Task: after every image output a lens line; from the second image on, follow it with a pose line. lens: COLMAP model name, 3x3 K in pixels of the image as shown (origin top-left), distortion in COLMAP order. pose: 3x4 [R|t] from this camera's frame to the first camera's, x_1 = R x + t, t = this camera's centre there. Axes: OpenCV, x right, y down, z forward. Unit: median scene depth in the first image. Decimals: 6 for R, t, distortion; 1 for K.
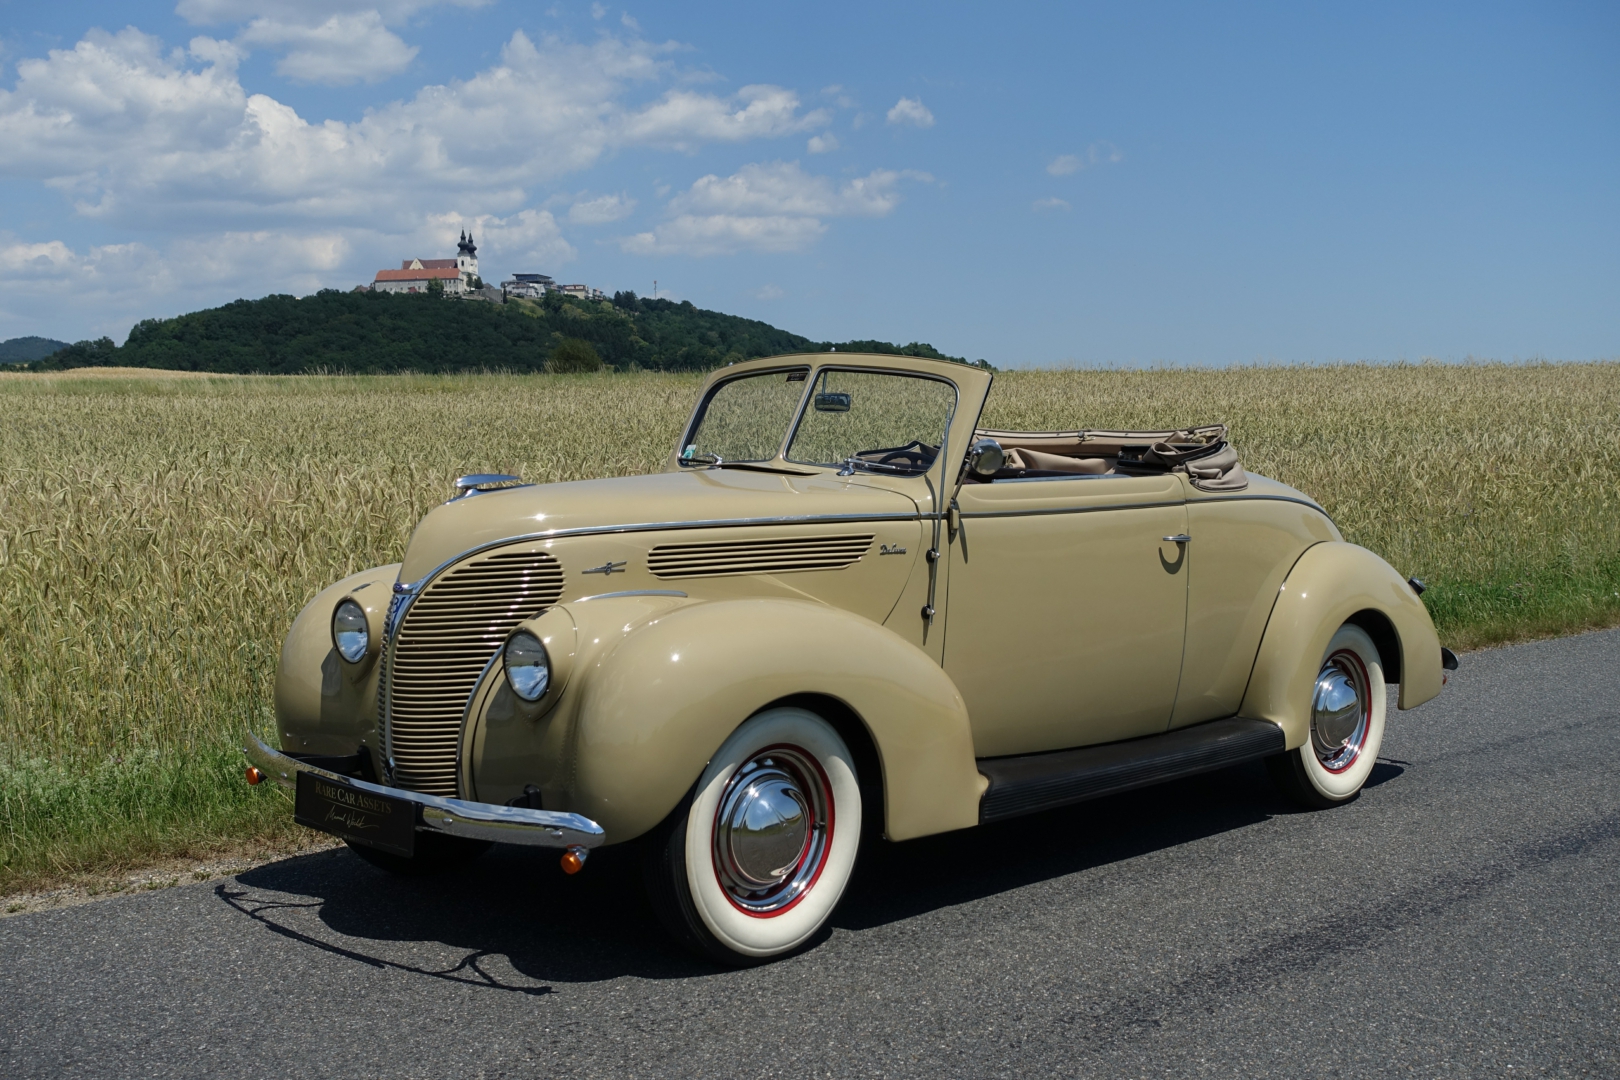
lens RADIAL K [[2002.2, 0, 808.4], [0, 2002.2, 566.3], [0, 0, 1]] dist [0.011293, 0.003718]
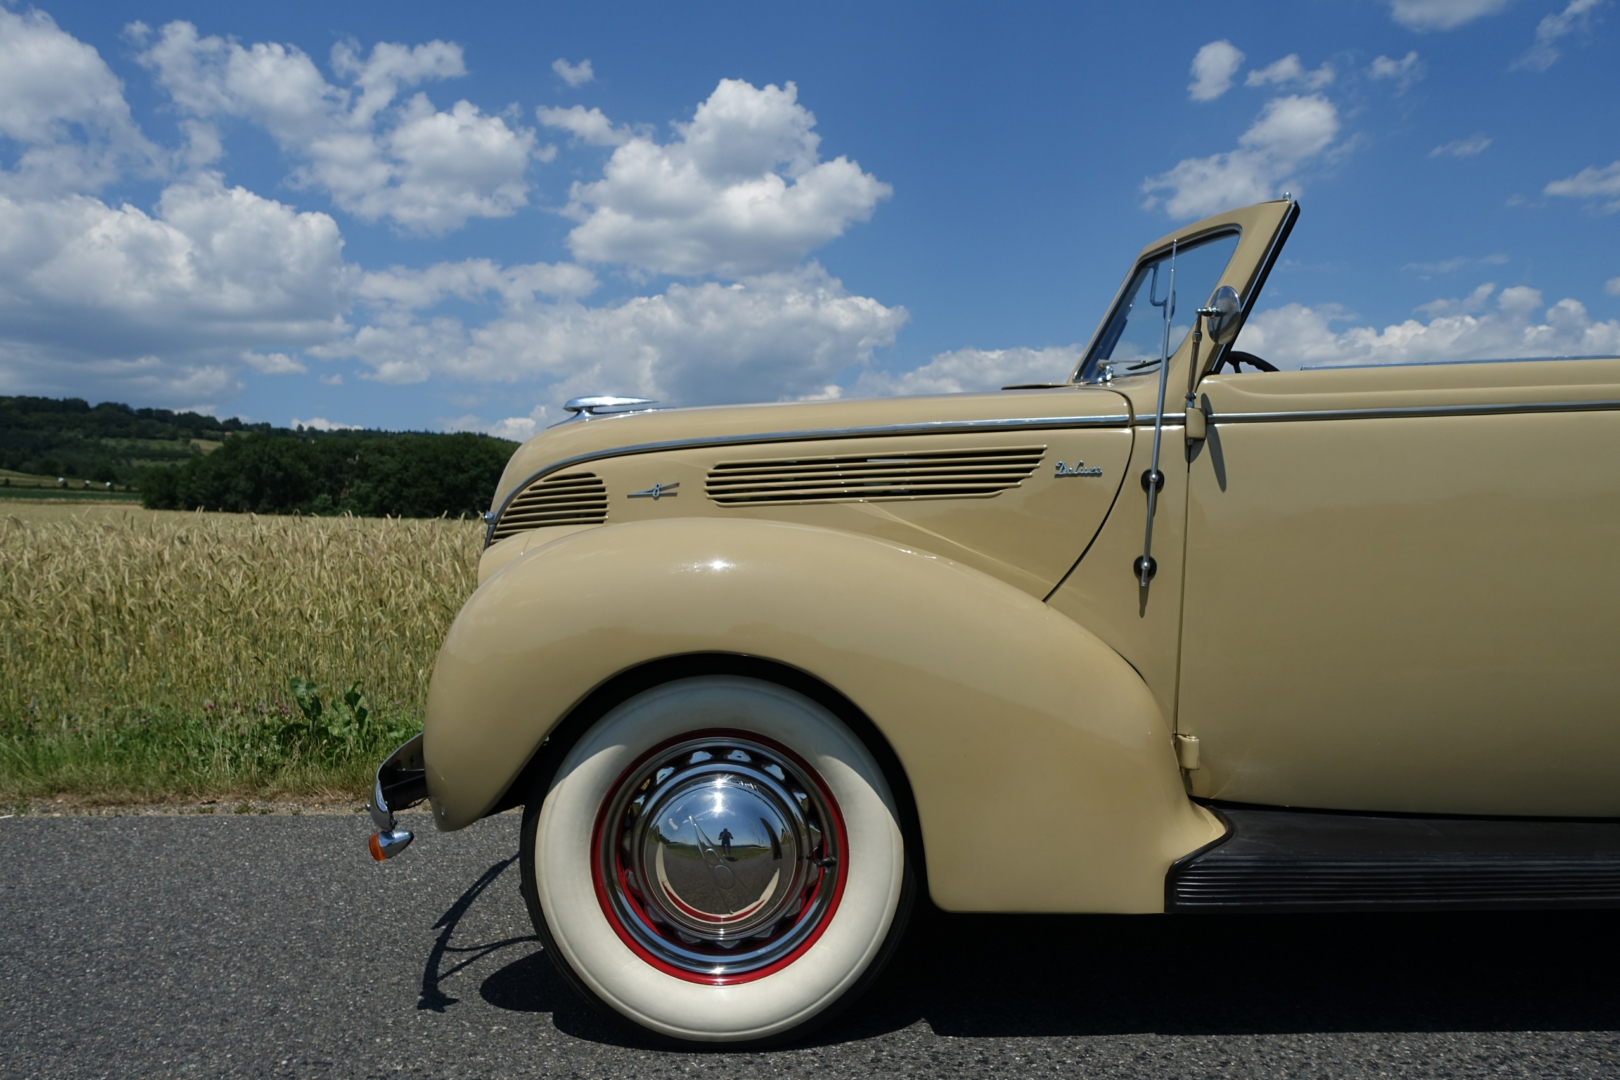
lens RADIAL K [[1173.5, 0, 814.1], [0, 1173.5, 536.0], [0, 0, 1]] dist [-0.017608, 0.003641]
pose [[0.693885, -0.013419, -0.719960, 0.265647], [-0.043491, 0.997220, -0.060503, 0.041835], [0.718771, 0.073293, 0.691373, 0.670341]]
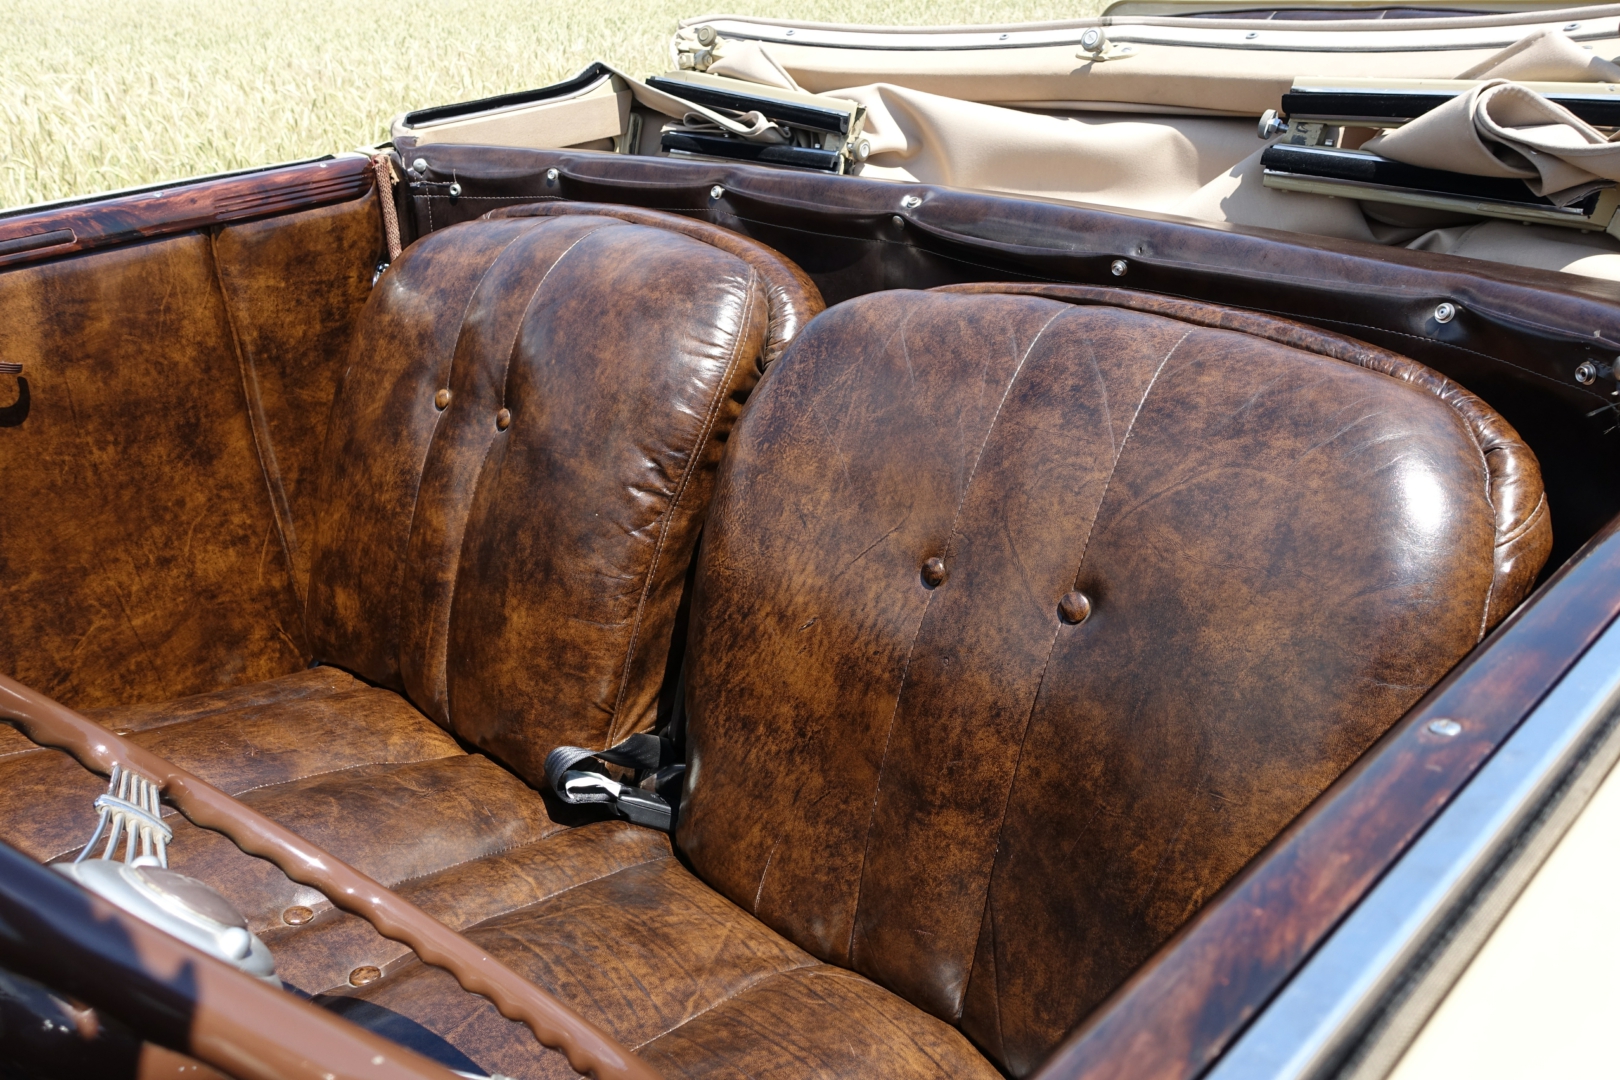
lens RADIAL K [[1177.7, 0, 805.6], [0, 1177.7, 543.0], [0, 0, 1]] dist [-0.014600, 0.001733]
pose [[0.996656, -0.059153, 0.056367, 0.100388], [0.035030, 0.932571, 0.359284, -0.077417], [-0.073819, -0.356108, 0.931525, 1.043086]]
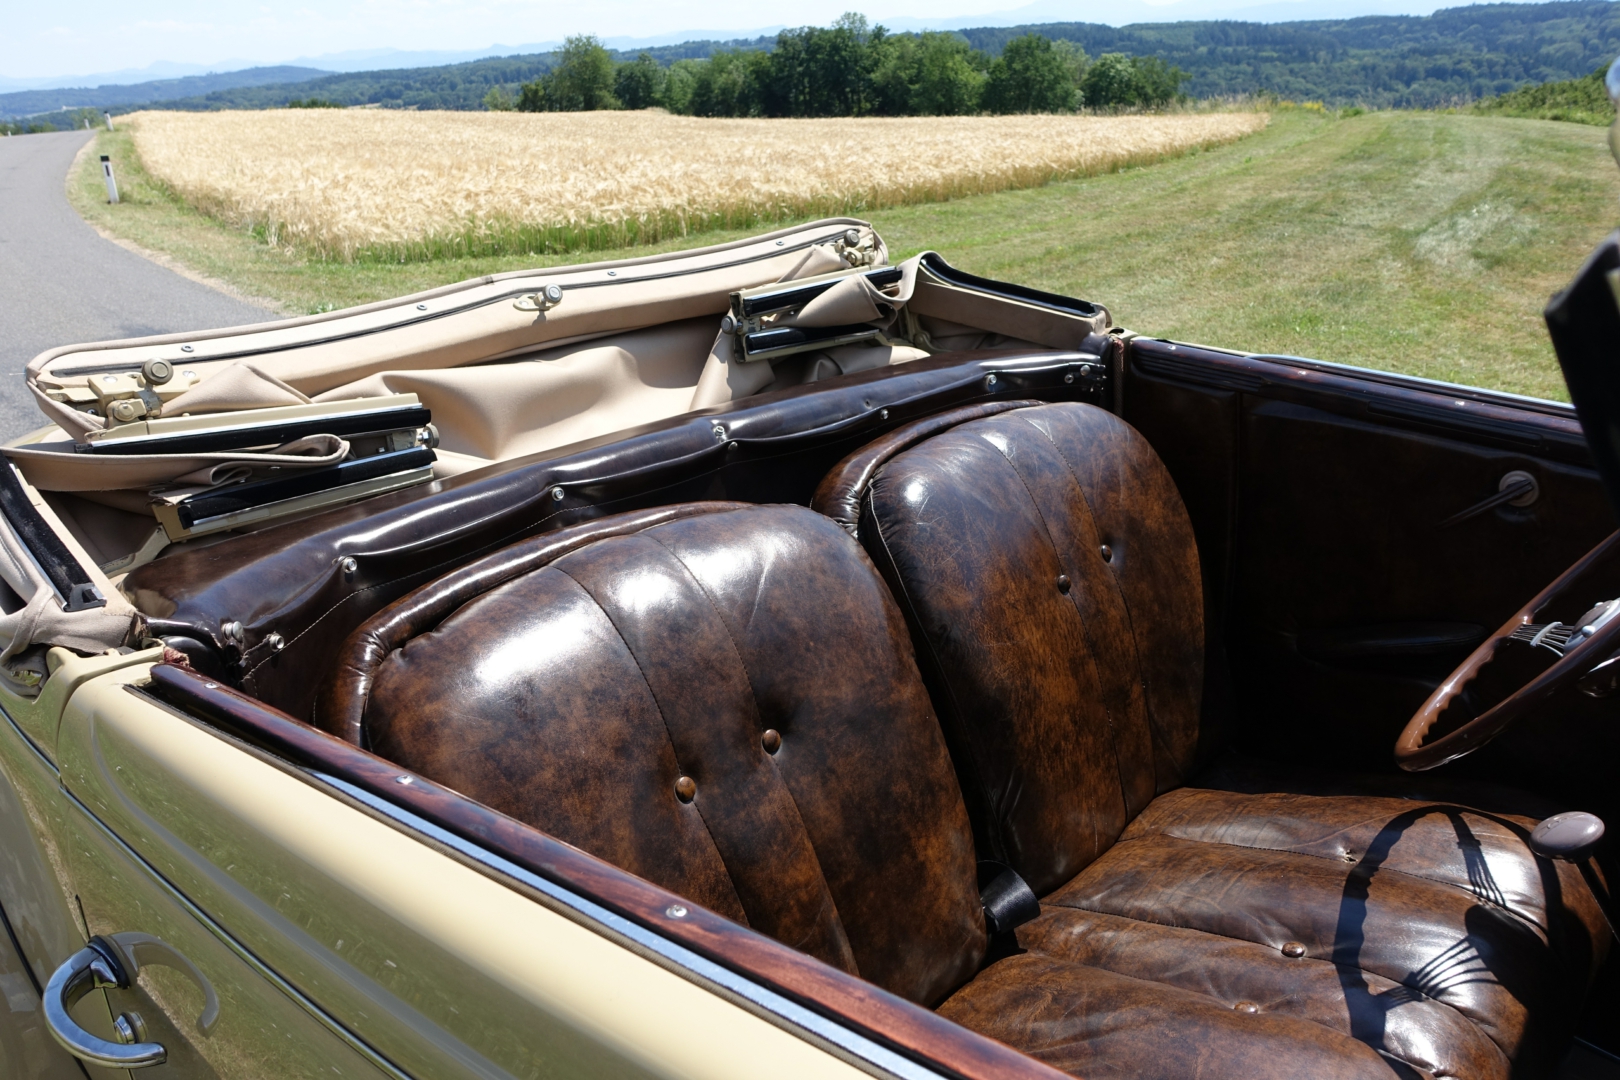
lens RADIAL K [[1158.8, 0, 806.5], [0, 1158.8, 533.8], [0, 0, 1]] dist [-0.014888, -0.000751]
pose [[-0.023563, -0.360962, 0.932283, -0.099594], [0.106840, 0.926292, 0.361342, -0.124373], [-0.993997, 0.108119, 0.016739, 1.229349]]
